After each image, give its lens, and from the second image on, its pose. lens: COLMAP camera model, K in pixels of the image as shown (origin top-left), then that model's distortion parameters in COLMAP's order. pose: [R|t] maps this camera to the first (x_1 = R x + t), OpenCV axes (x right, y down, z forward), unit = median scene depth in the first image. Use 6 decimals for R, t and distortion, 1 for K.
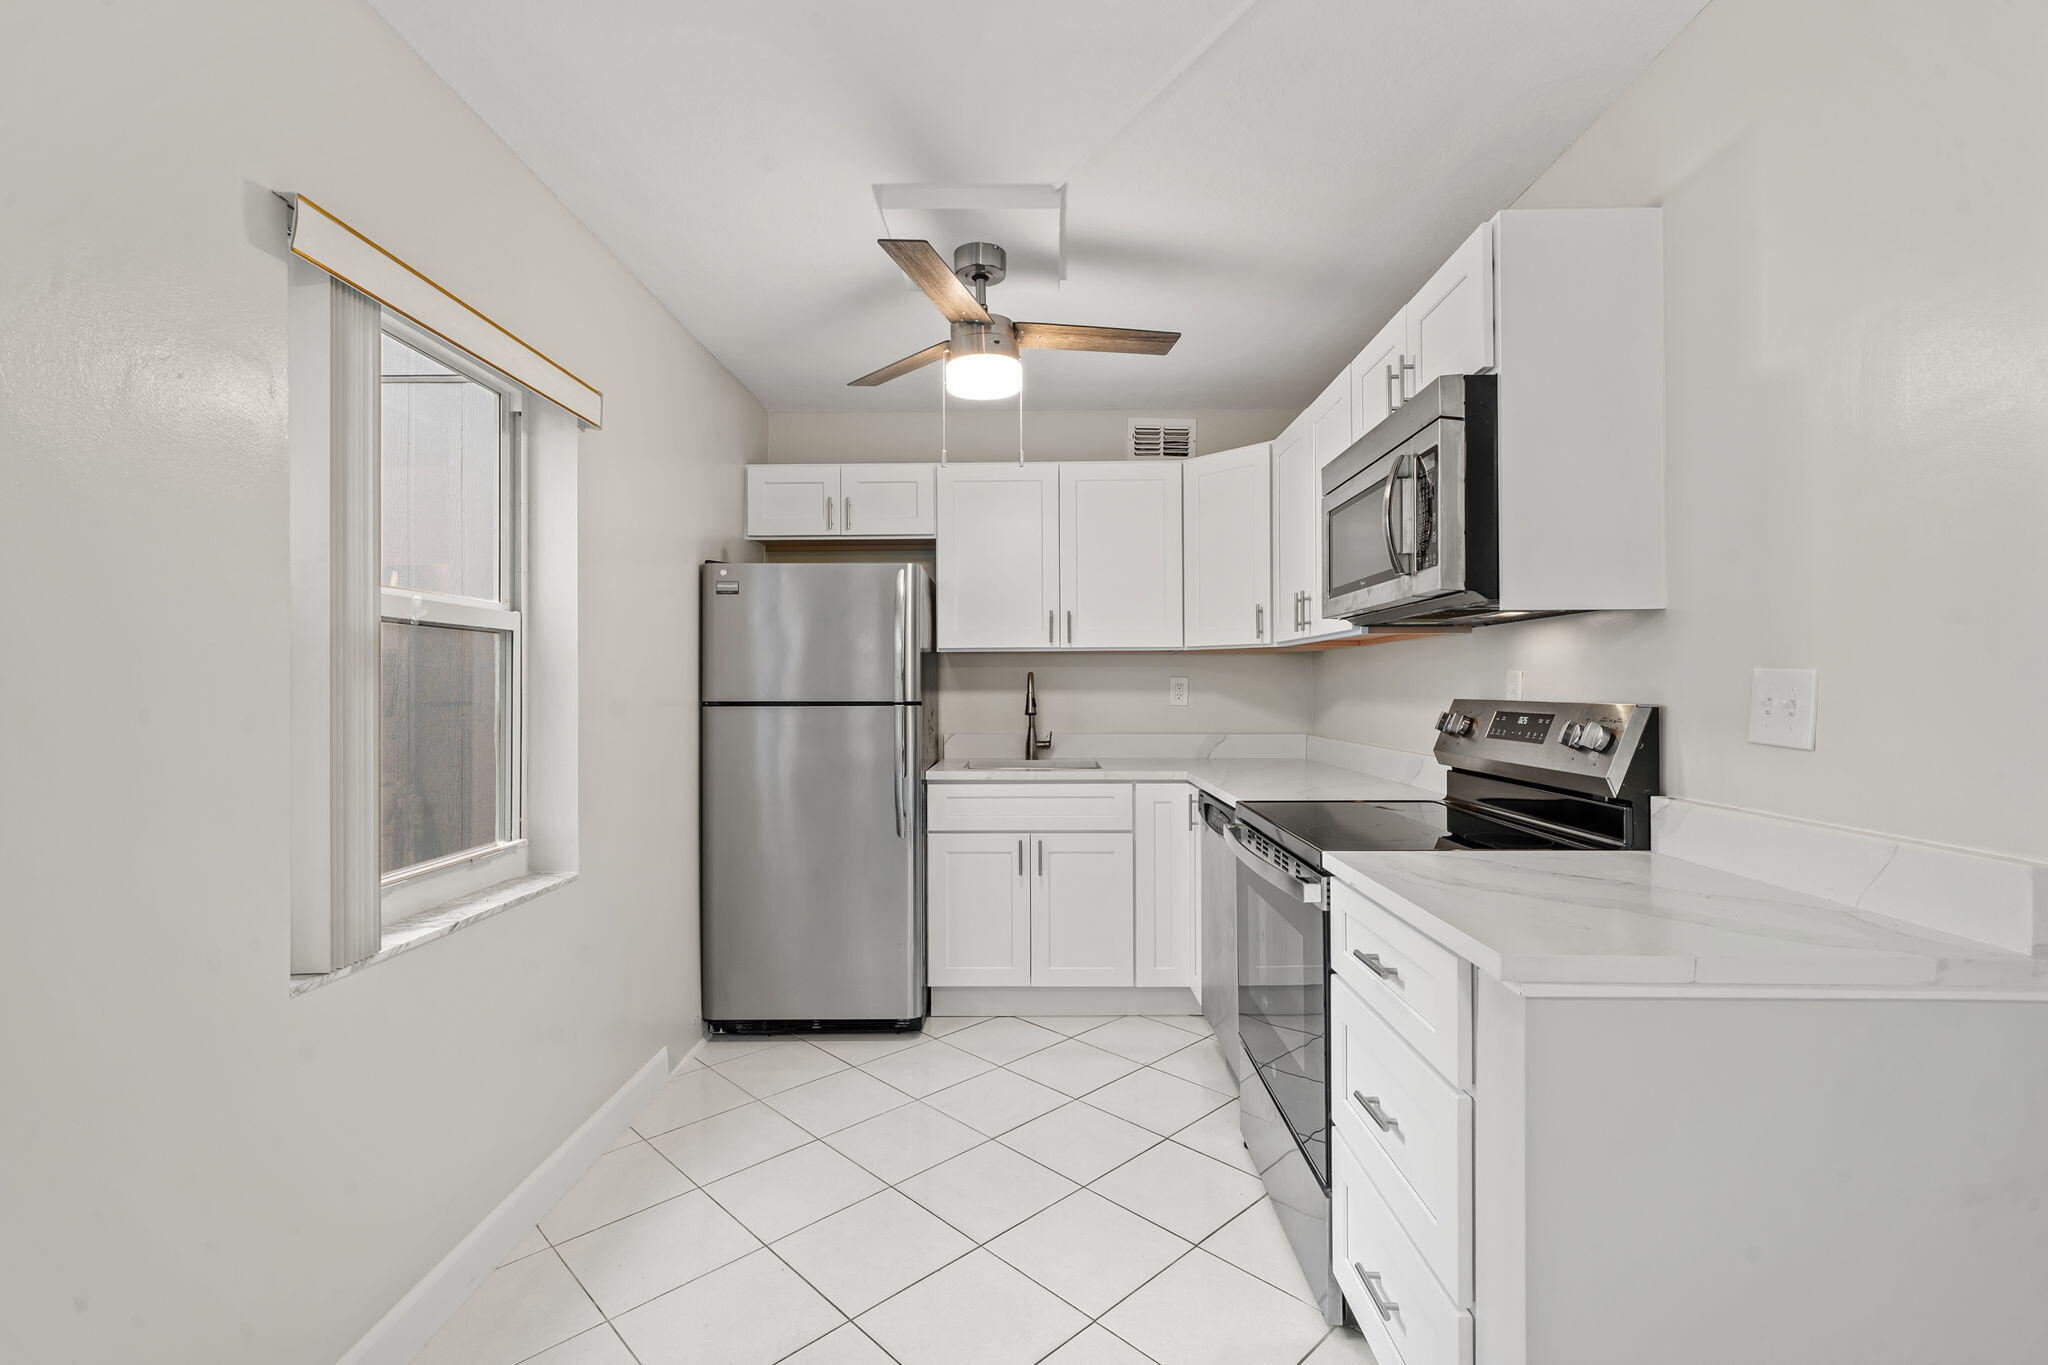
lens RADIAL K [[760.6, 0, 1024.0], [0, 760.6, 682.5], [0, 0, 1]] dist [-0.000181, 0.000004]
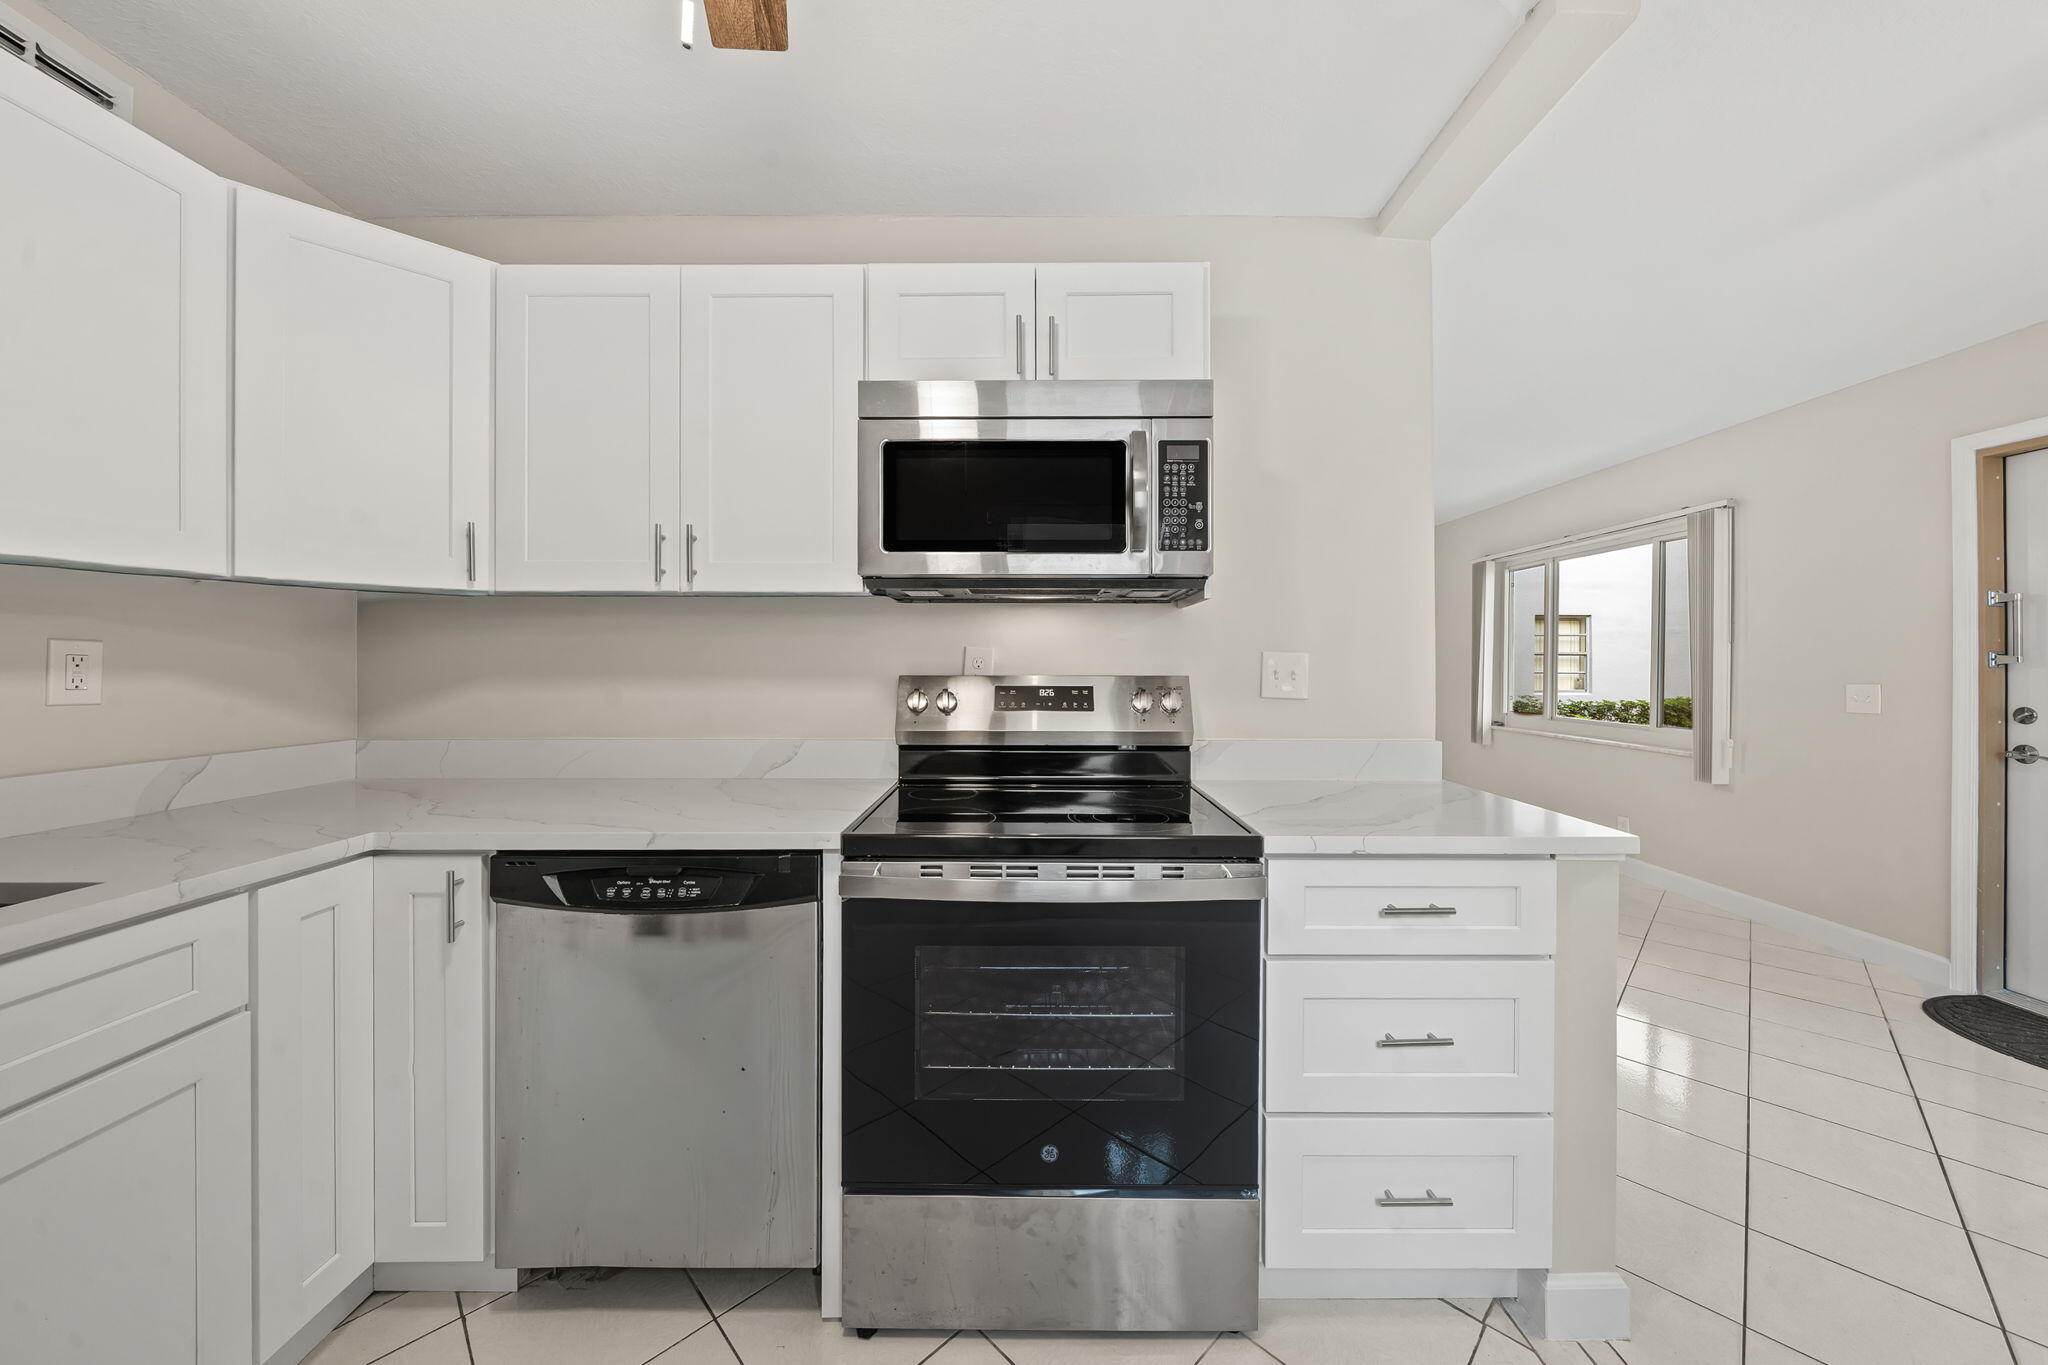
lens RADIAL K [[718.2, 0, 1024.0], [0, 718.2, 682.5], [0, 0, 1]] dist [0.001002, 0.000124]
pose [[-0.018360, -0.034264, 0.999244, -0.268604], [-0.009619, 0.999372, 0.034092, -0.003150], [-0.999785, -0.008985, -0.018678, 0.581905]]
